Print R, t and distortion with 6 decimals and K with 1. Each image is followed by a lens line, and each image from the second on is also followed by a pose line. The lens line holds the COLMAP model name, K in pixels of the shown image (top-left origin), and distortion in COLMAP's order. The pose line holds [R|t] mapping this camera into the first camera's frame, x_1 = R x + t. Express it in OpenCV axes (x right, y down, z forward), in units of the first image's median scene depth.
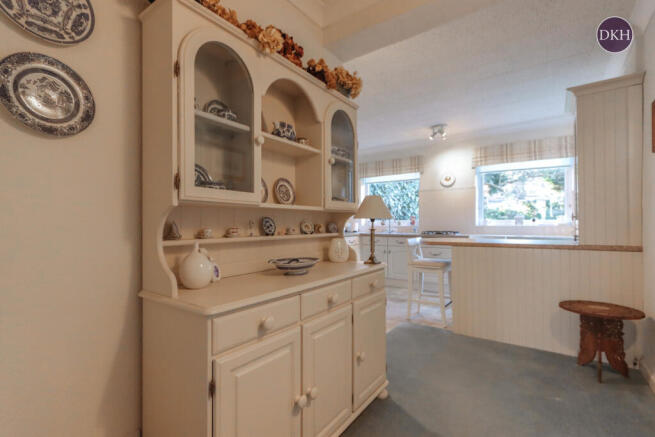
lens RADIAL K [[306.9, 0, 322.6], [0, 306.9, 224.6], [0, 0, 1]] dist [-0.011708, -0.000760]
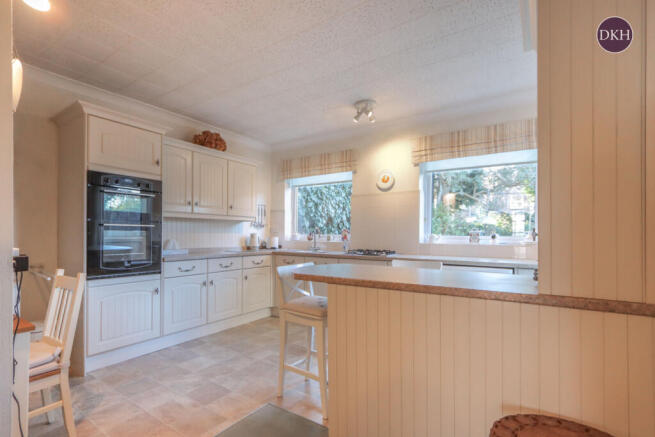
lens RADIAL K [[306.9, 0, 329.5], [0, 306.9, 233.7], [0, 0, 1]] dist [-0.011708, -0.000760]
pose [[0.998956, 0.011950, 0.044091, 0.252858], [-0.011534, 0.999887, -0.009687, -0.009869], [-0.044201, 0.009168, 0.998981, 0.275154]]
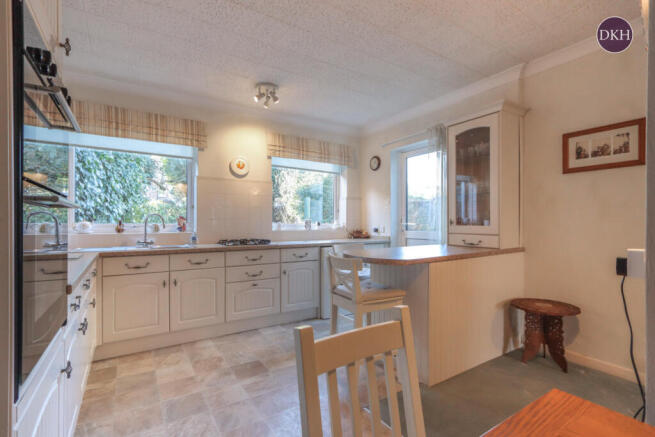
lens RADIAL K [[306.9, 0, 322.8], [0, 306.9, 218.9], [0, 0, 1]] dist [-0.011708, -0.000760]
pose [[0.364779, 0.019993, 0.930879, -0.187878], [0.006448, 0.999691, -0.023998, -0.007625], [-0.931072, 0.014756, 0.364538, 0.587878]]
